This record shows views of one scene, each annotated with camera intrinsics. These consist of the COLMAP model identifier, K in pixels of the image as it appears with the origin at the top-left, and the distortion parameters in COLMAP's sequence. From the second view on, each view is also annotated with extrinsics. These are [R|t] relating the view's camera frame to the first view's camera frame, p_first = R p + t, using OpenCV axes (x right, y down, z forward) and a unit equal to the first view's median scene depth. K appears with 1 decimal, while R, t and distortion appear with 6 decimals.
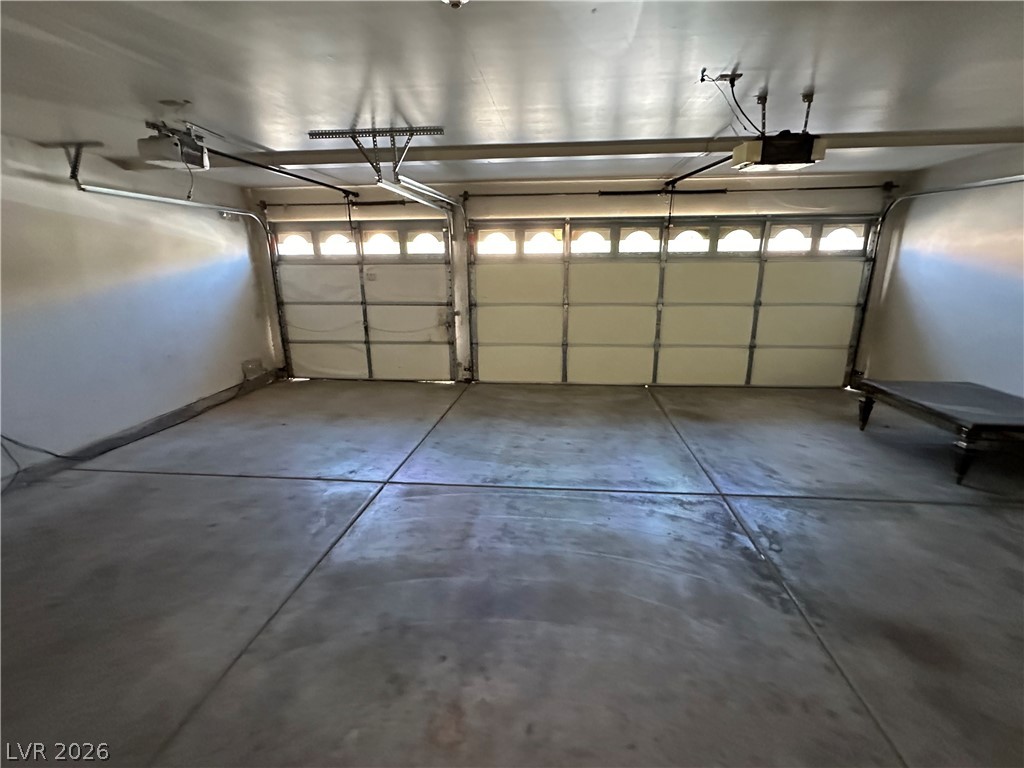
lens RADIAL K [[469.6, 0, 511.2], [0, 469.6, 385.4], [0, 0, 1]] dist [-0.000726, -0.000354]
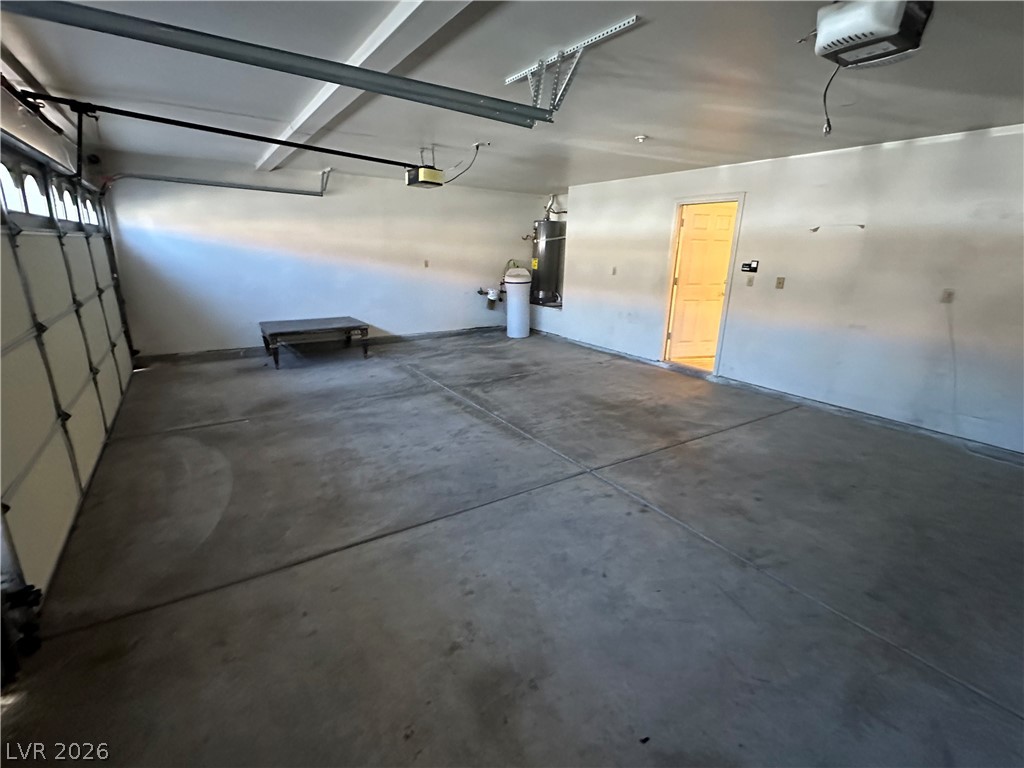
lens RADIAL K [[469.6, 0, 509.9], [0, 469.6, 382.1], [0, 0, 1]] dist [-0.000726, -0.000354]
pose [[-0.639105, -0.217776, 0.737644, -0.690894], [0.185841, 0.886931, 0.422866, -0.327983], [-0.746330, 0.407340, -0.526370, 1.287387]]
